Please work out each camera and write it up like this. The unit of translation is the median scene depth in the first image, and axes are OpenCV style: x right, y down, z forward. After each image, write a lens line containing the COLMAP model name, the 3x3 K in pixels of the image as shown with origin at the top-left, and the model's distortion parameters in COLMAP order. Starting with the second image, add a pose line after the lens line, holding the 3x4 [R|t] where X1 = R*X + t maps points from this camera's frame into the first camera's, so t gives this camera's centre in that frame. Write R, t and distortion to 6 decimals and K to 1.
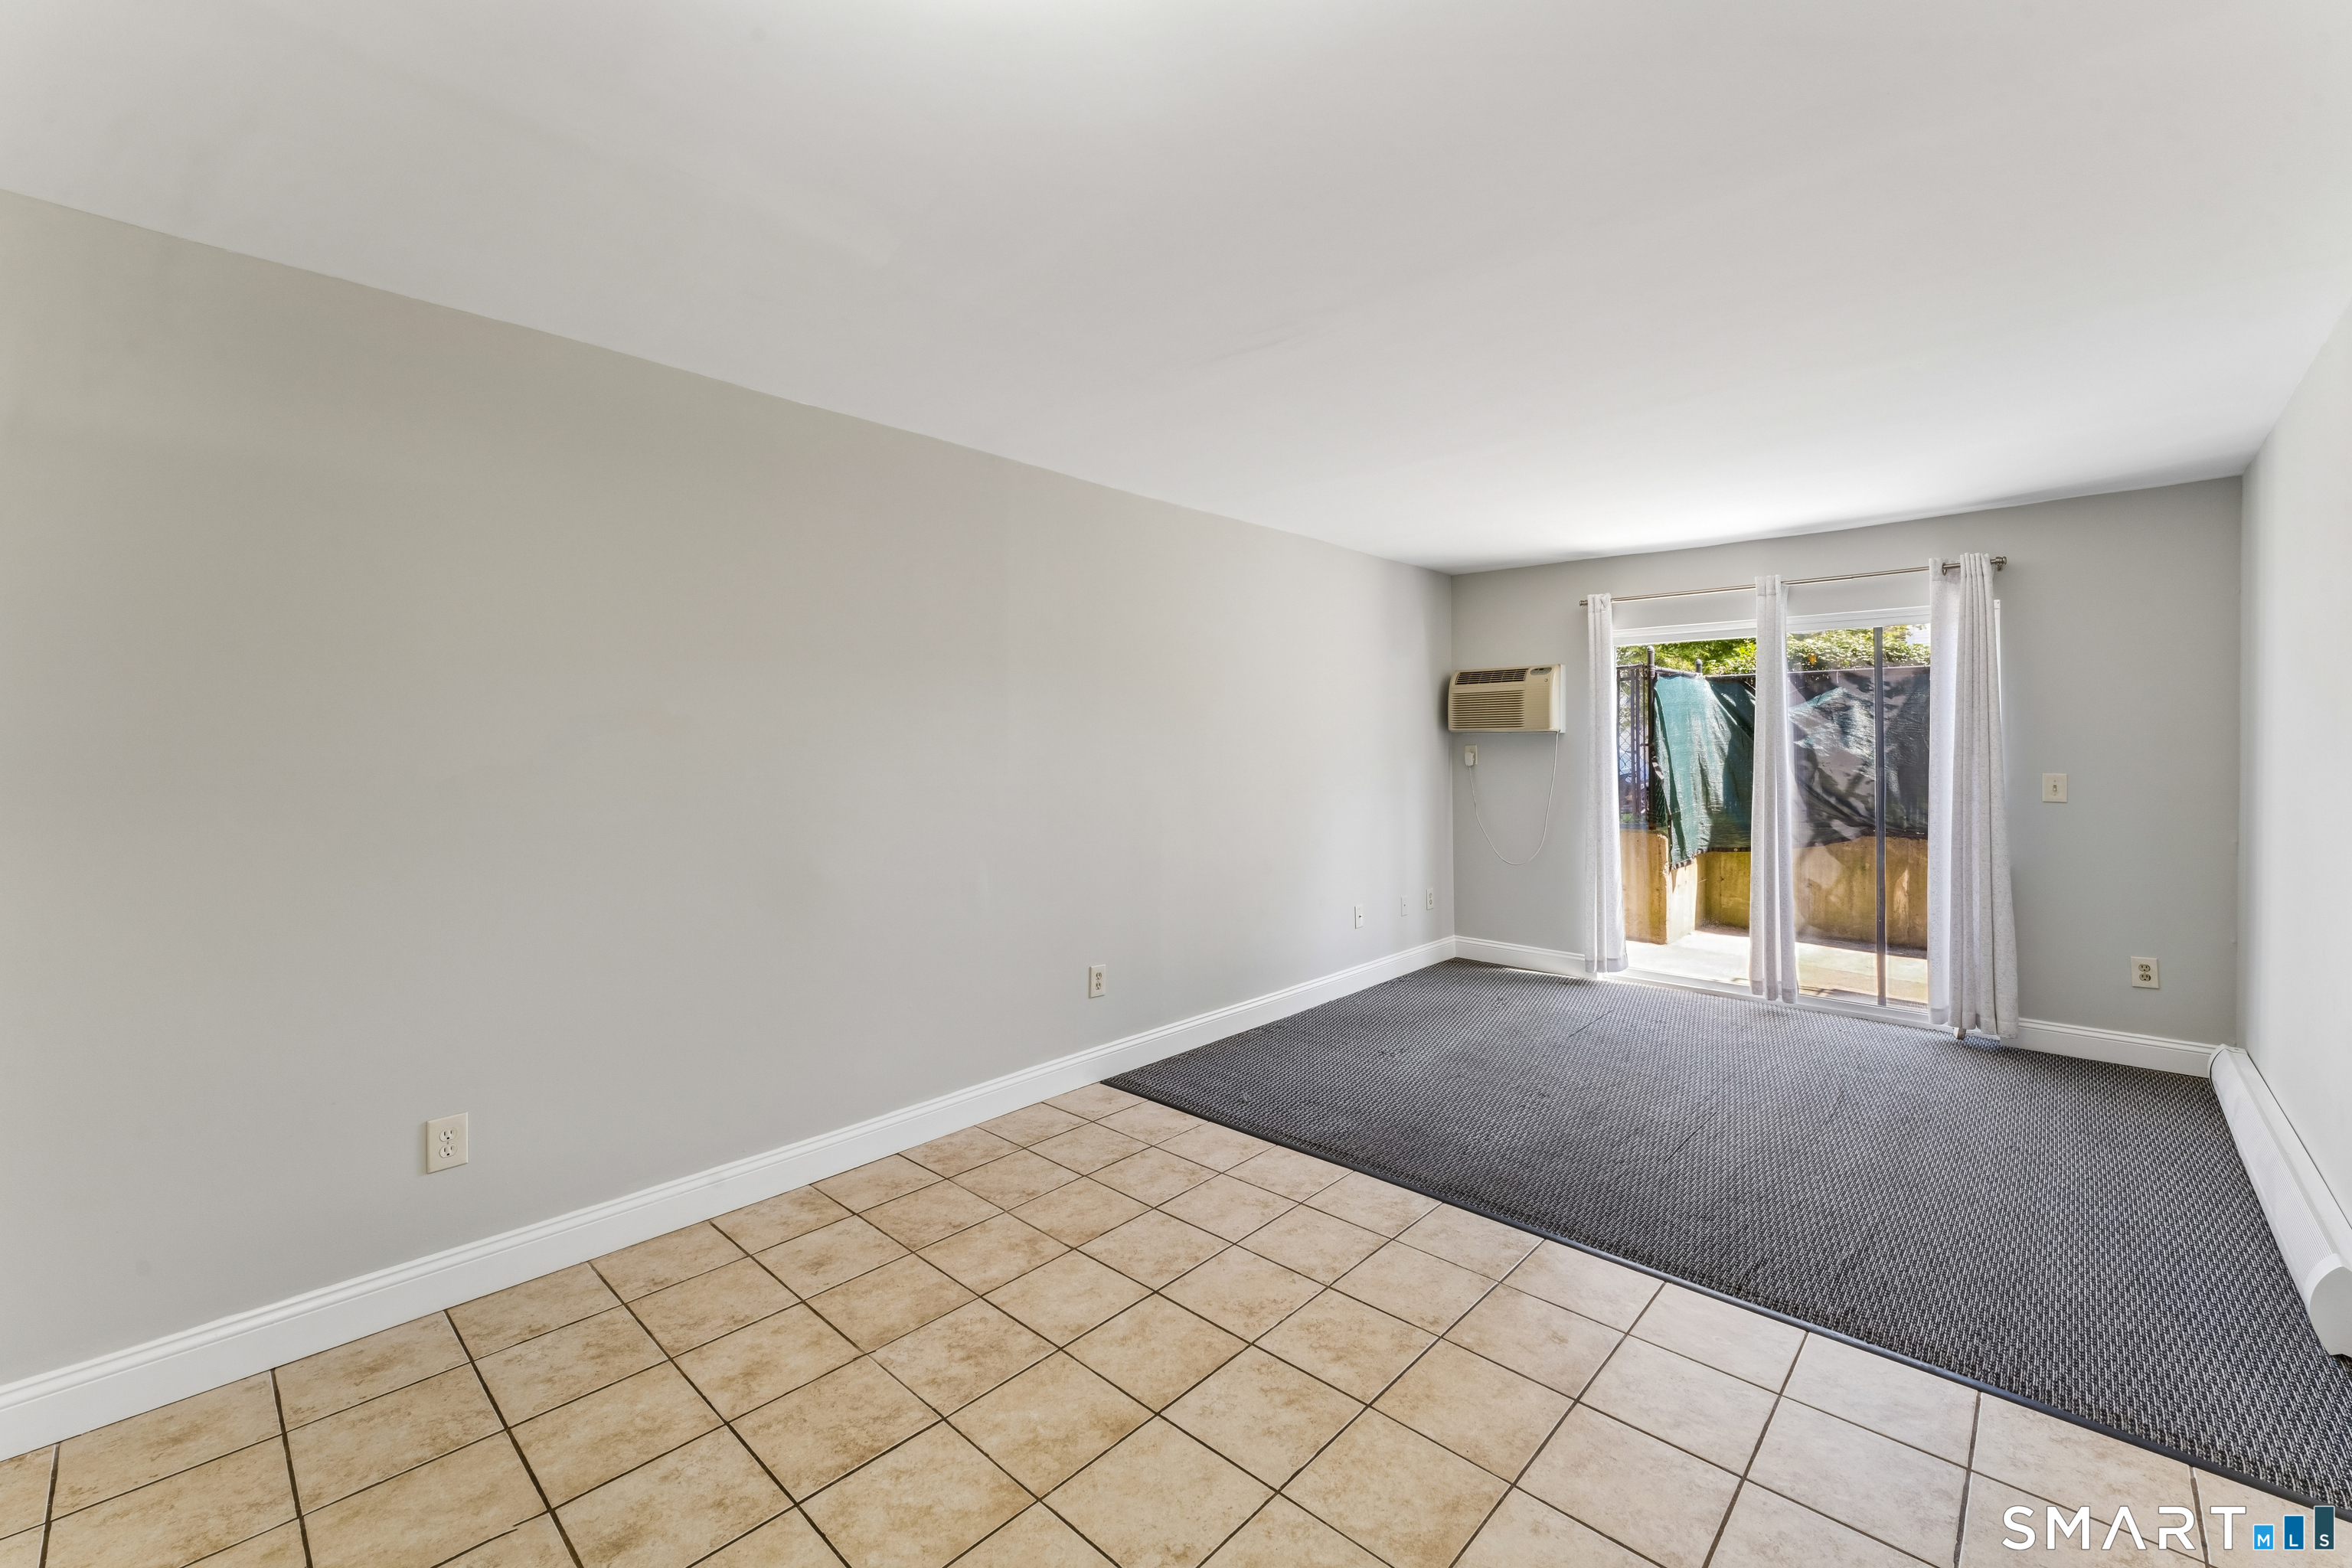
lens RADIAL K [[955.9, 0, 1191.2], [0, 955.9, 746.1], [0, 0, 1]] dist [0.000949, -0.000505]
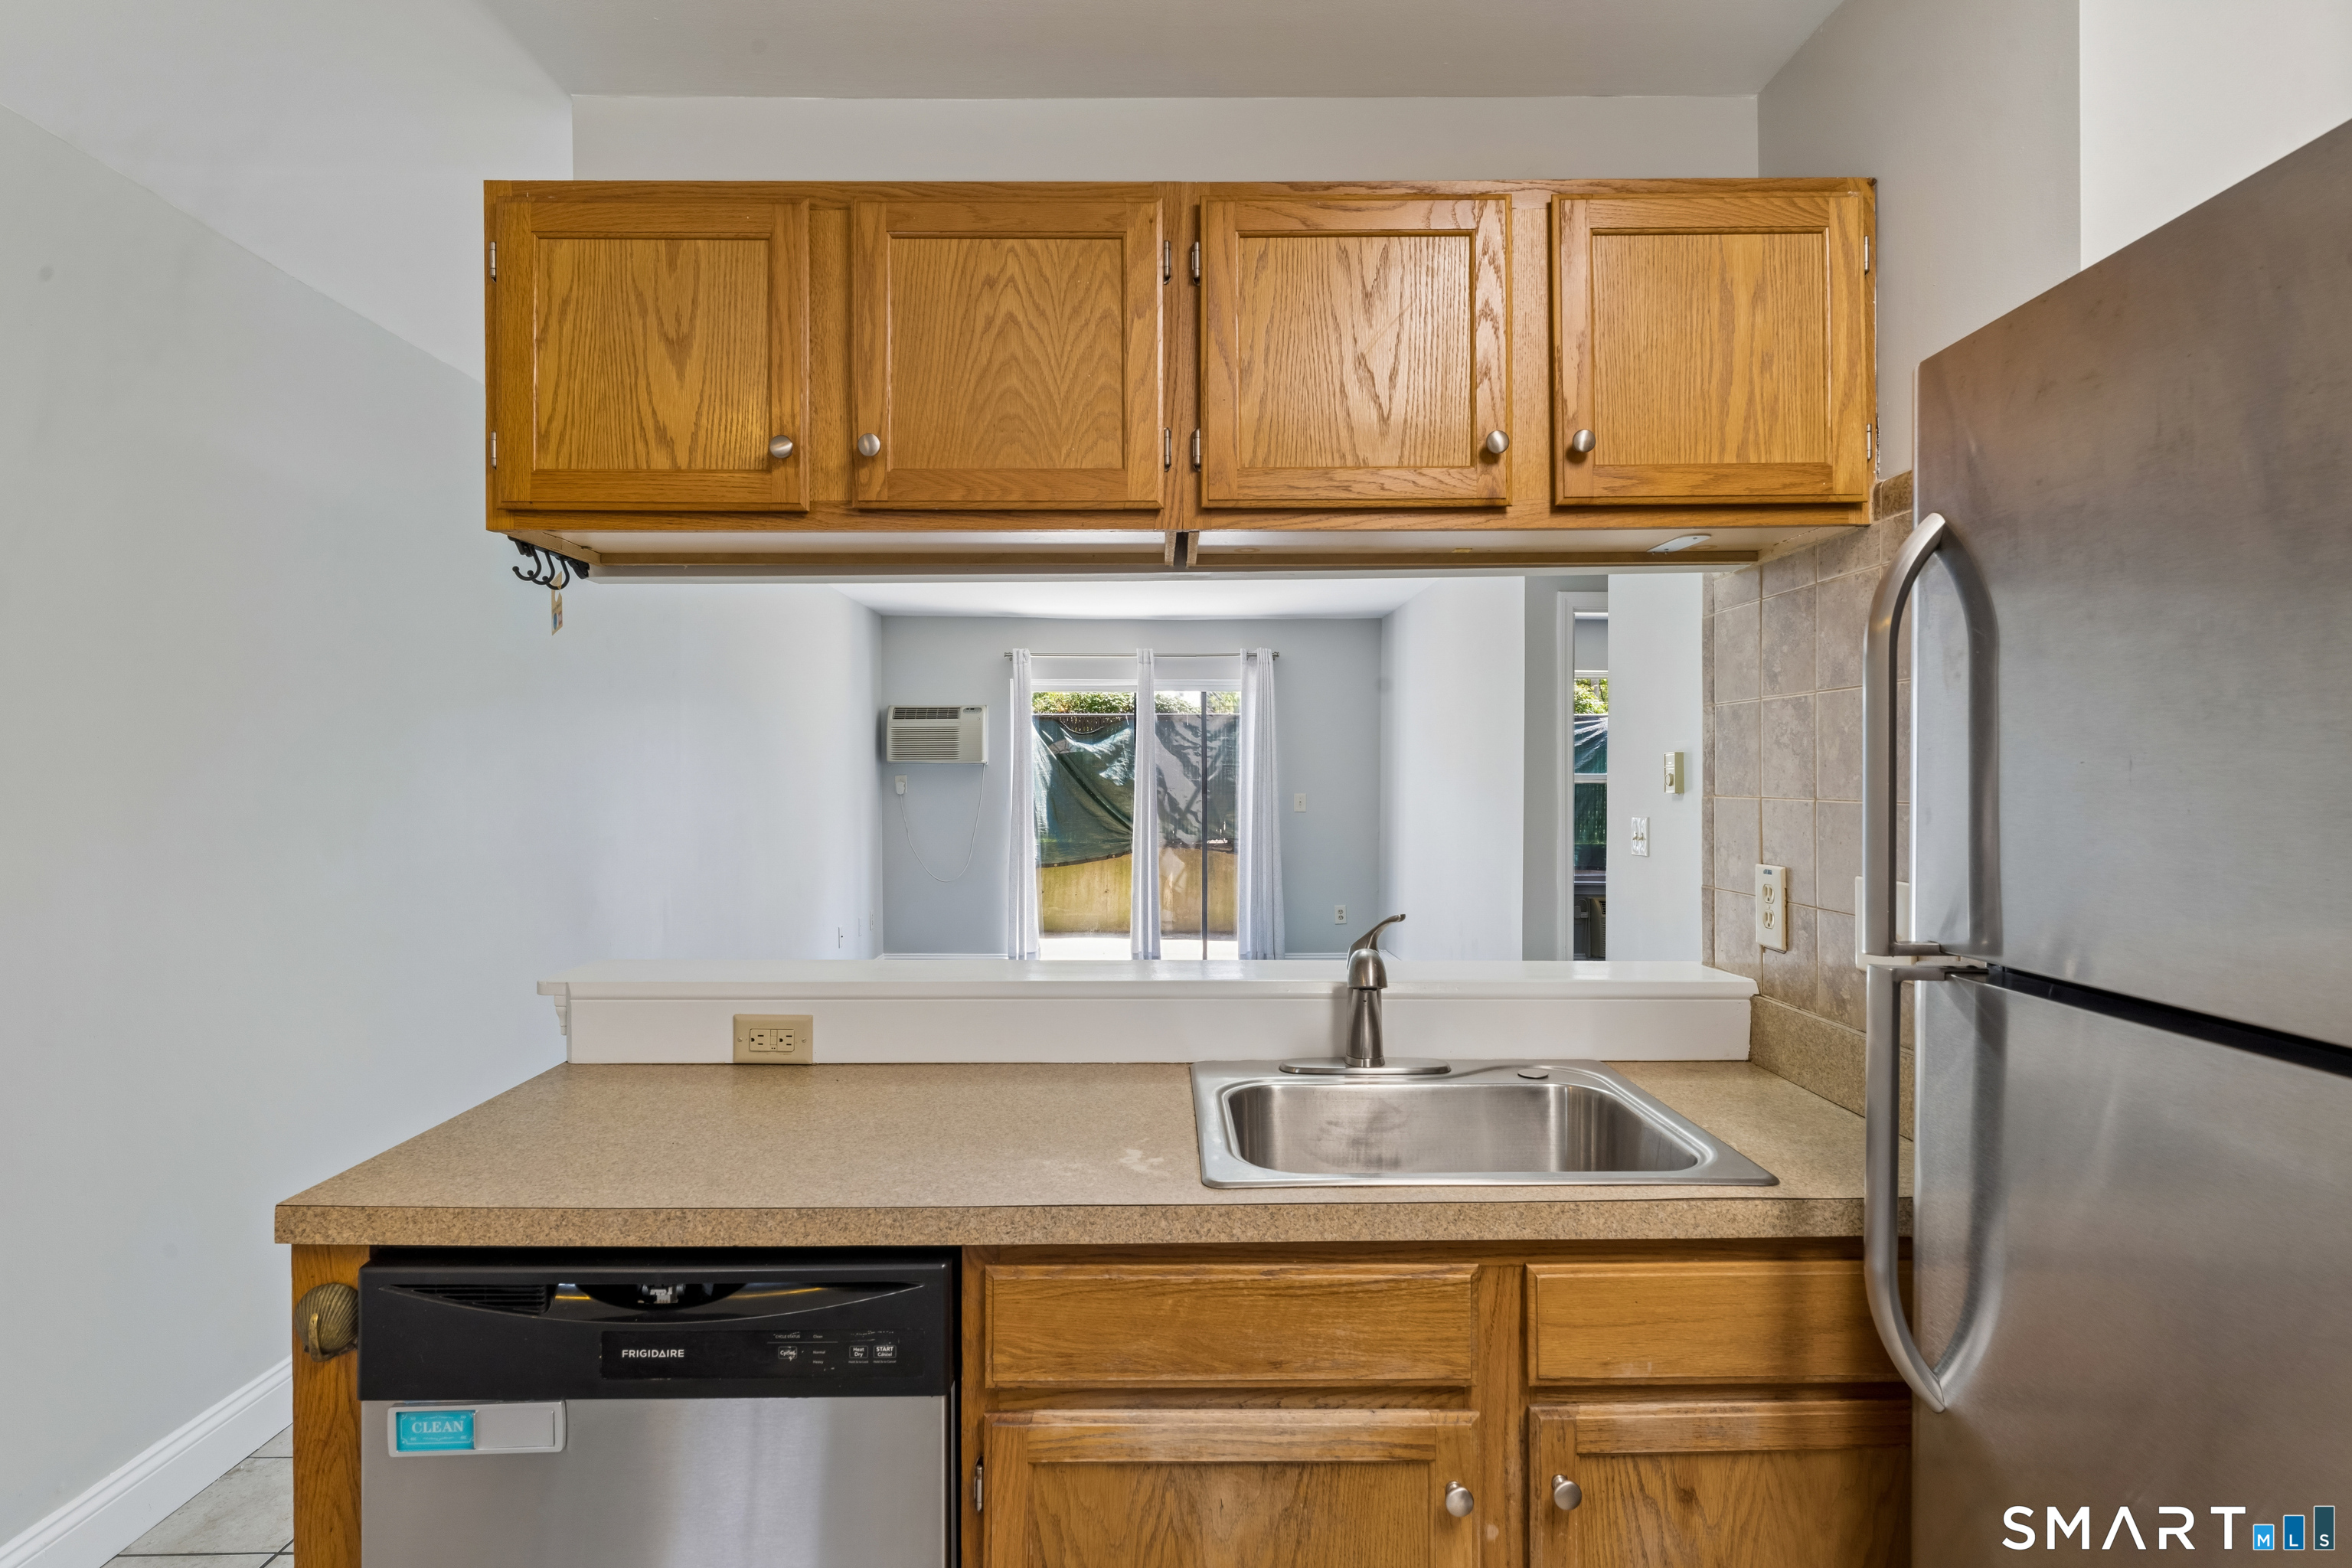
lens RADIAL K [[1201.8, 0, 1165.8], [0, 1201.8, 763.2], [0, 0, 1]] dist [-0.010200, 0.001220]
pose [[0.726691, 0.007384, 0.686924, -0.769951], [-0.000724, 0.999950, -0.009983, -0.001427], [-0.686964, 0.006757, 0.726660, -0.350178]]
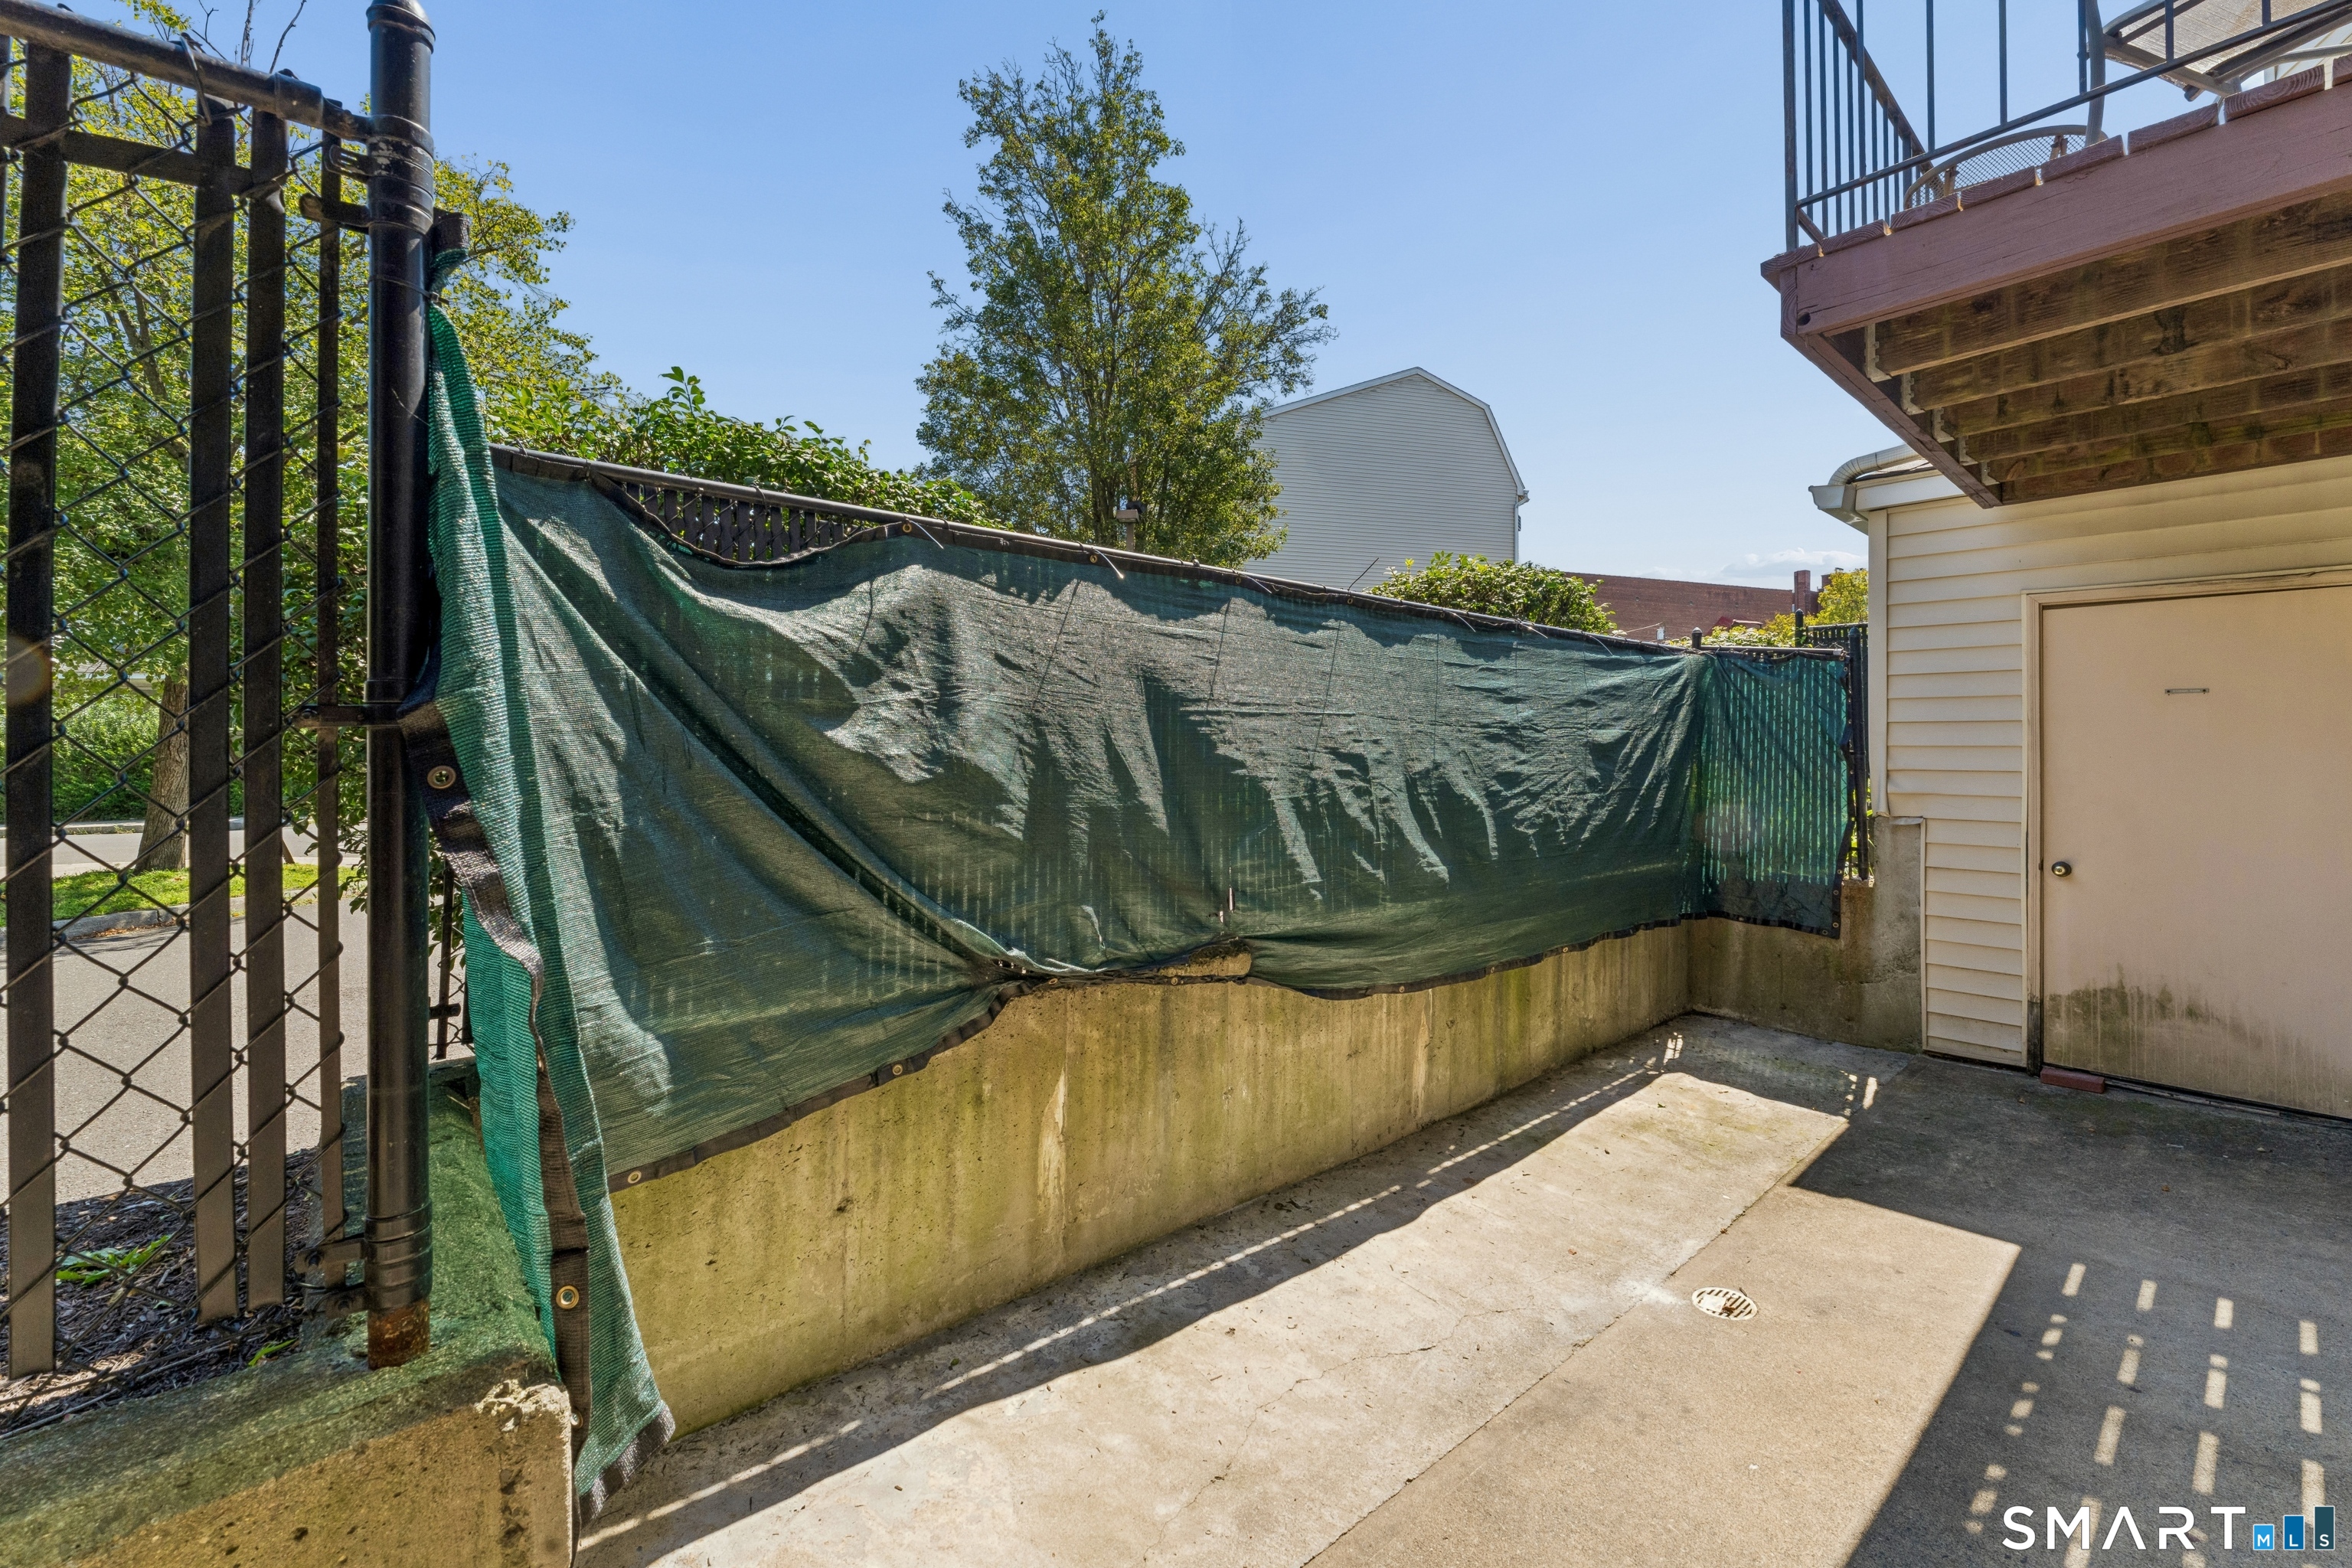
lens RADIAL K [[955.9, 0, 1209.4], [0, 955.9, 761.7], [0, 0, 1]] dist [0.000949, -0.000505]
pose [[0.113843, -0.004498, 0.993489, 0.812345], [0.001210, 0.999990, 0.004388, 0.010618], [-0.993498, 0.000702, 0.113847, 1.913197]]
